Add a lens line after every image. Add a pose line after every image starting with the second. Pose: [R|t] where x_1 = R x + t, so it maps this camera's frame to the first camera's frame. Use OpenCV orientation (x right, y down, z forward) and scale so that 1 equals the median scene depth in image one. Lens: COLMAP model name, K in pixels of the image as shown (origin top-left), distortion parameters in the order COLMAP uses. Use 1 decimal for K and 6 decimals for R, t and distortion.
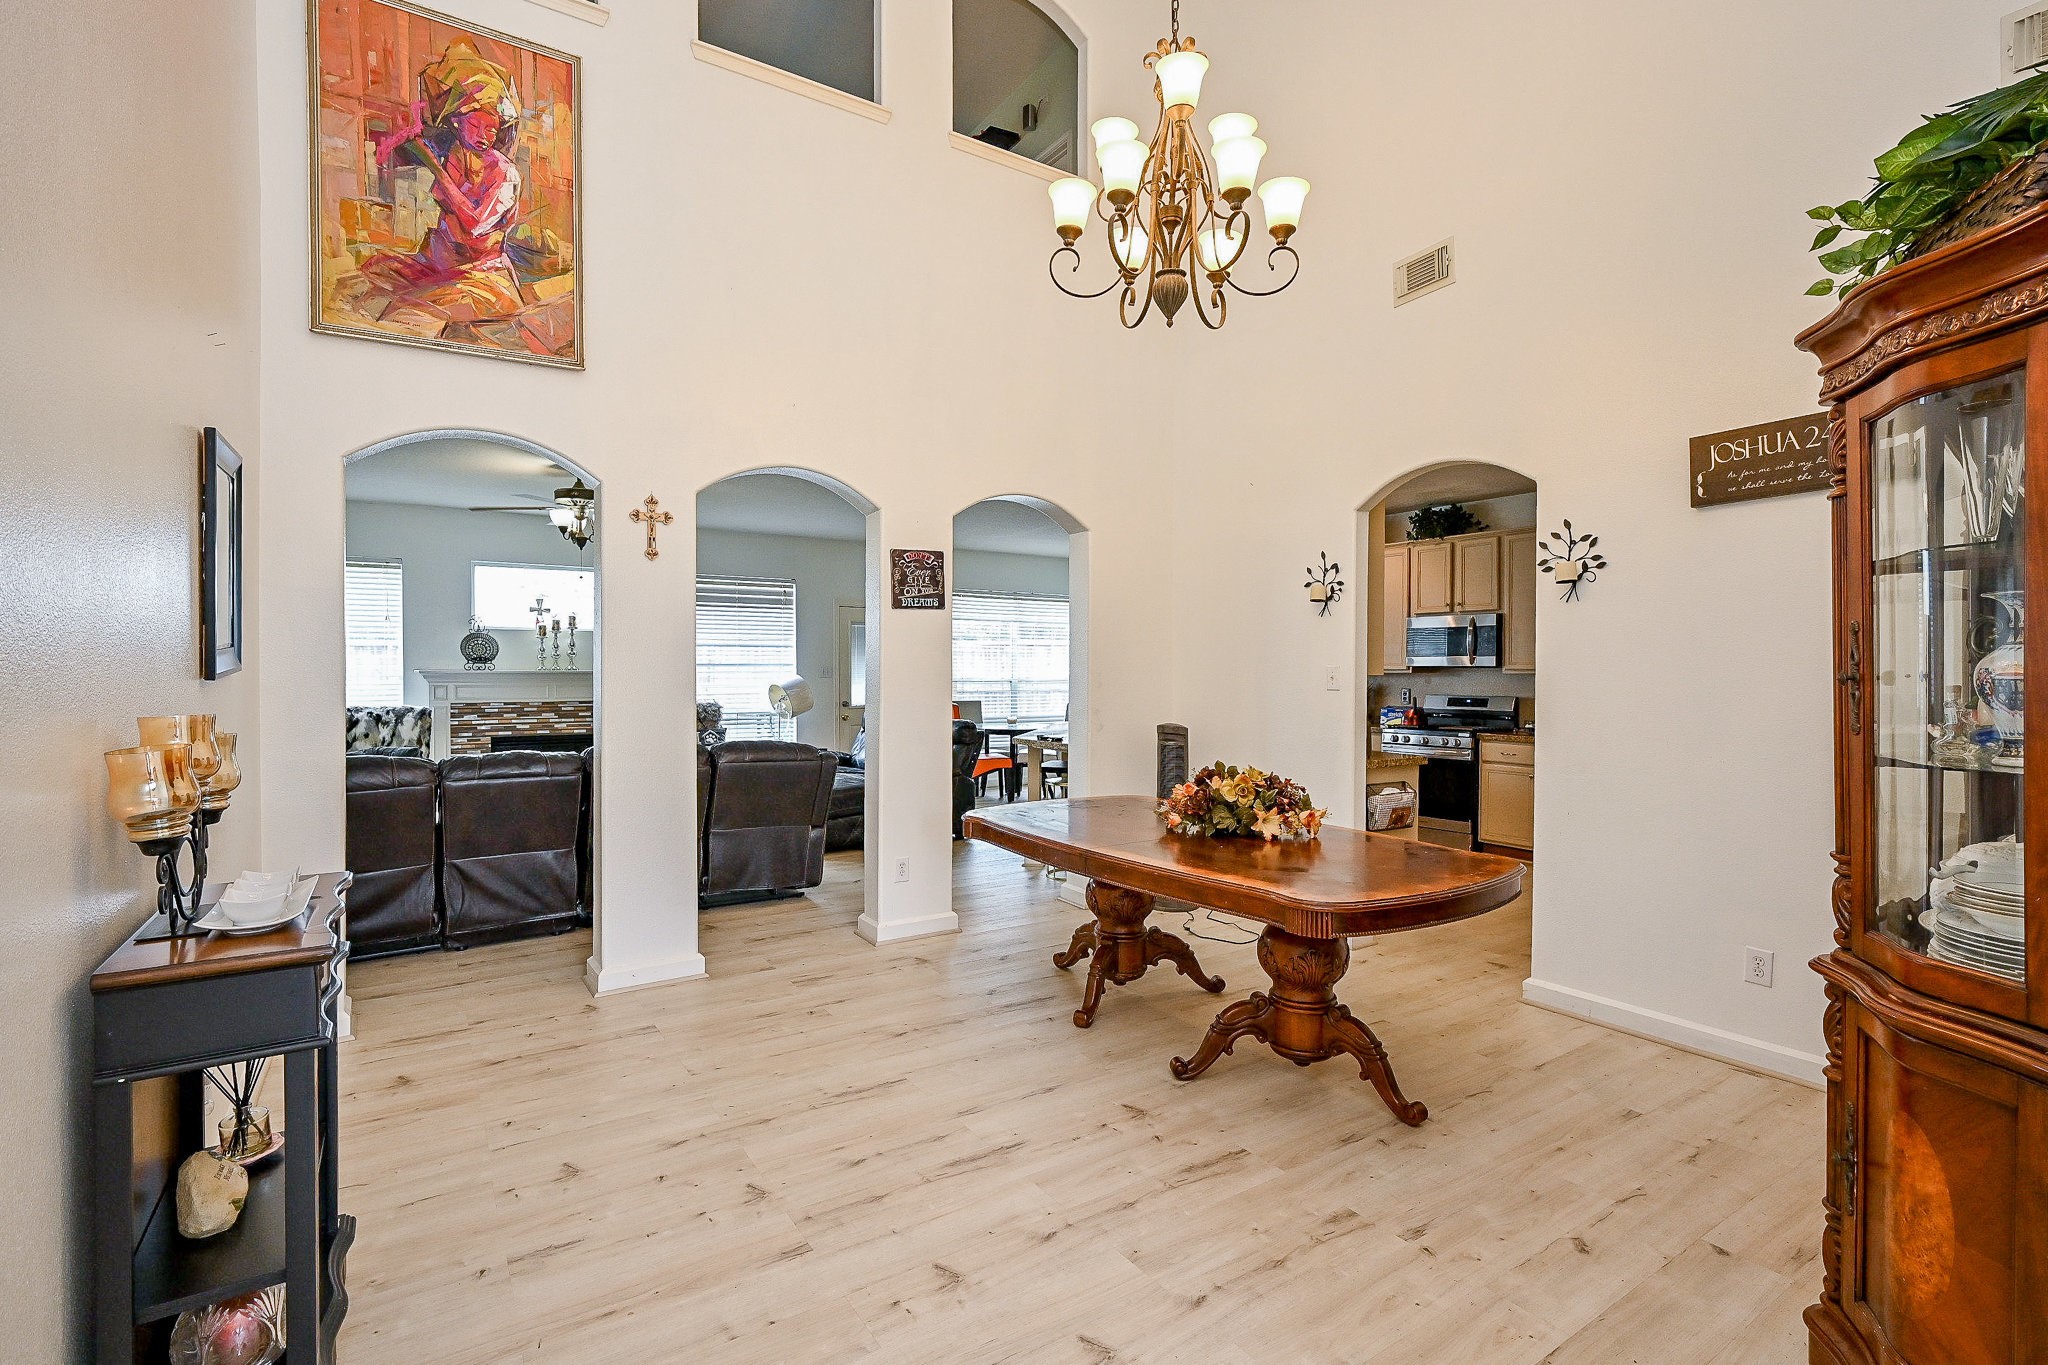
lens RADIAL K [[955.4, 0, 1031.4], [0, 955.4, 682.8], [0, 0, 1]] dist [0.000867, -0.001064]
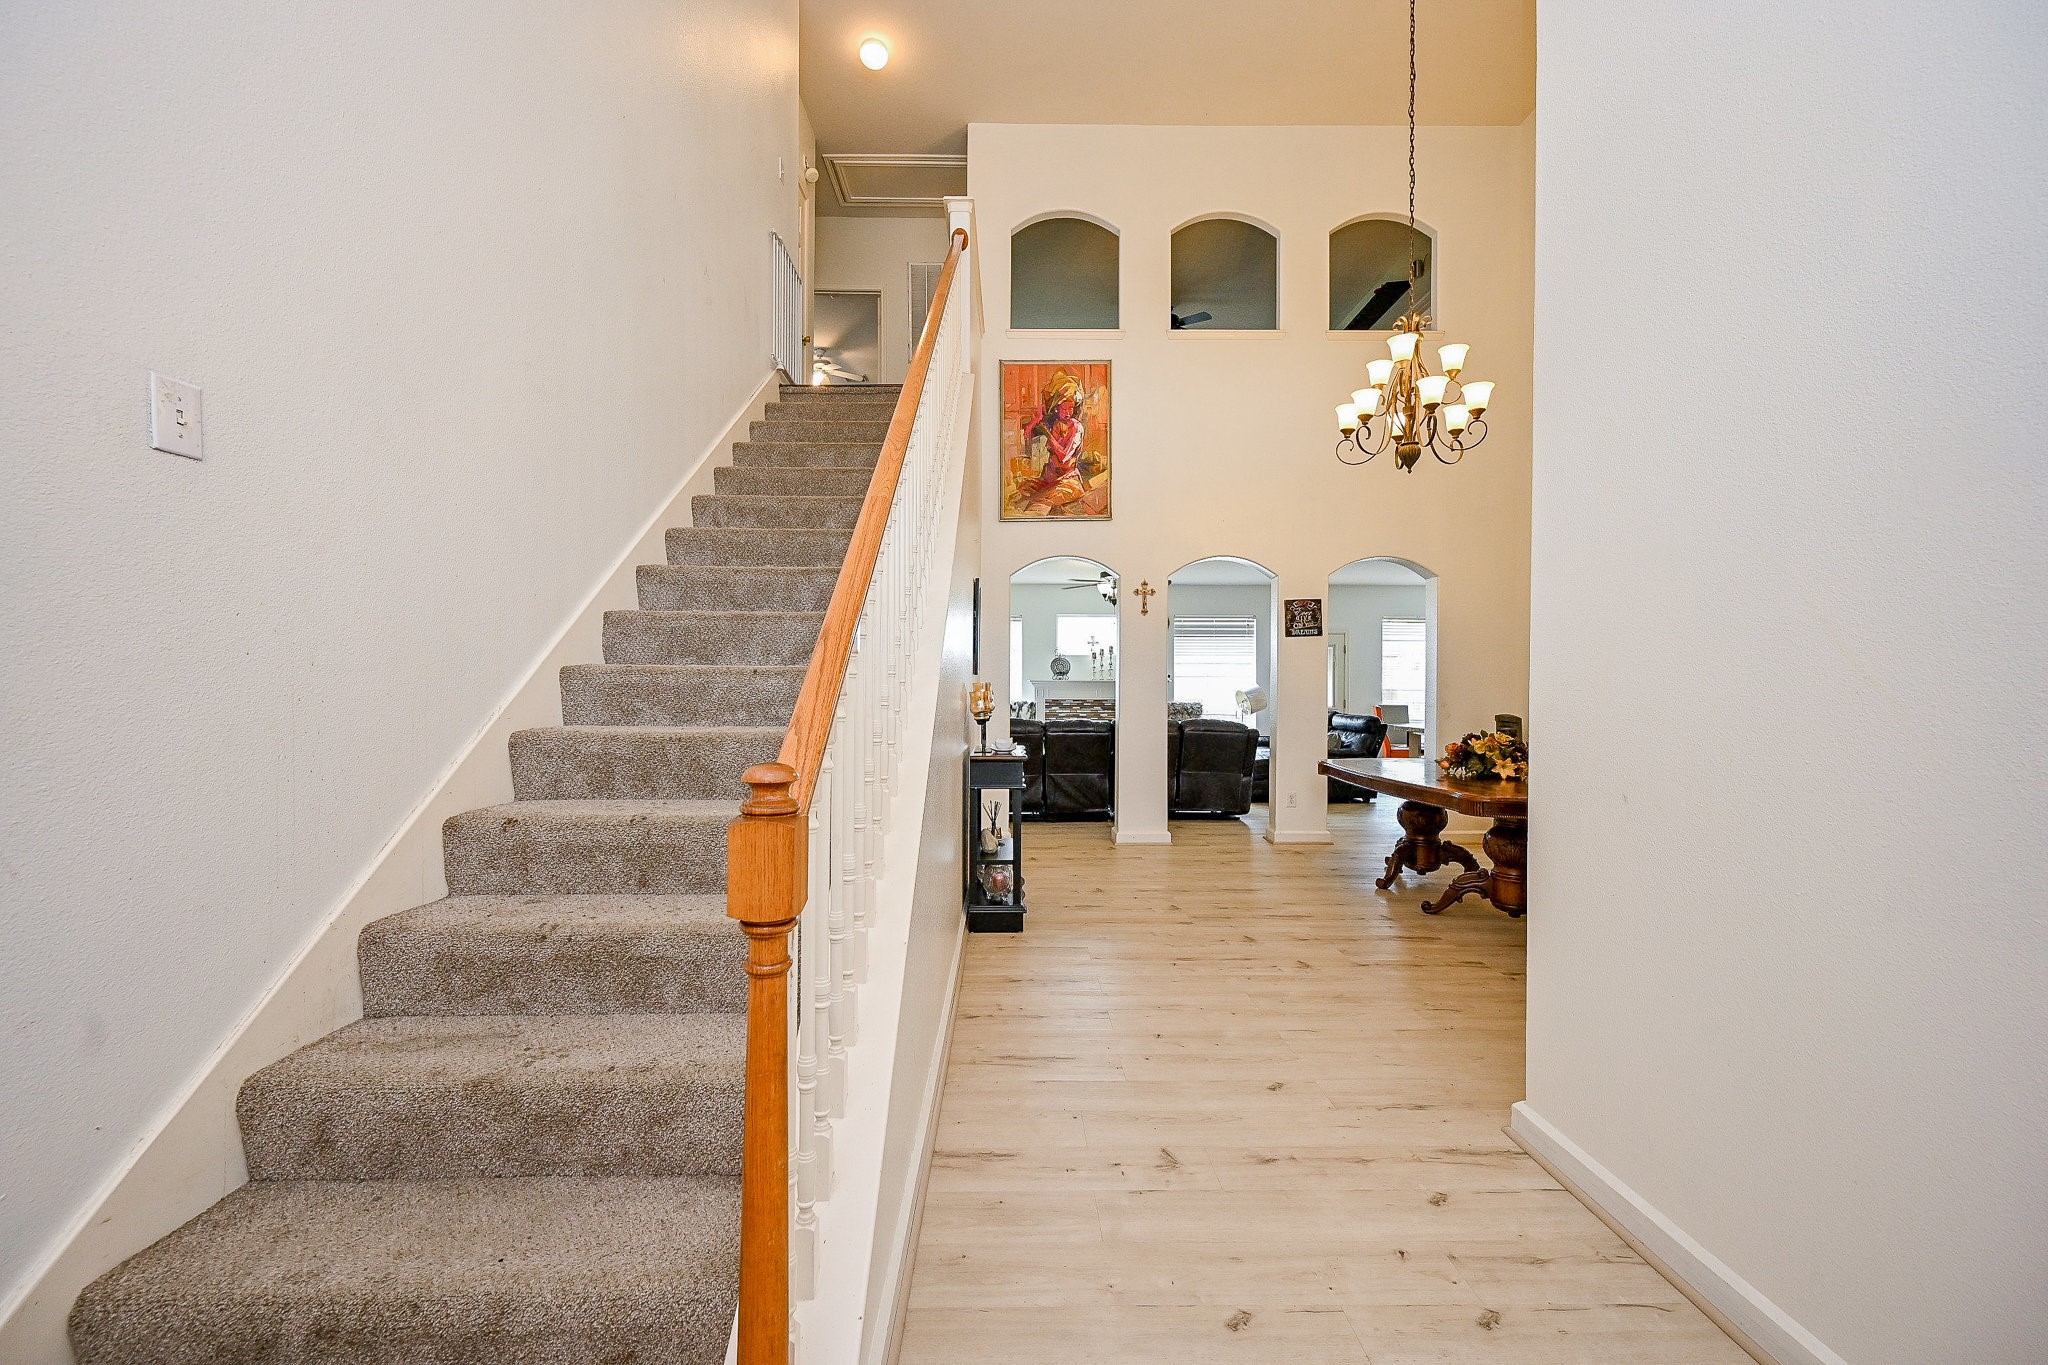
lens RADIAL K [[817.1, 0, 1025.9], [0, 817.1, 688.9], [0, 0, 1]] dist [0.000570, 0.000156]
pose [[0.847180, 0.002720, -0.531299, 0.275364], [-0.009087, 0.999915, -0.009372, 0.035172], [0.531228, 0.012768, 0.847133, -0.510999]]
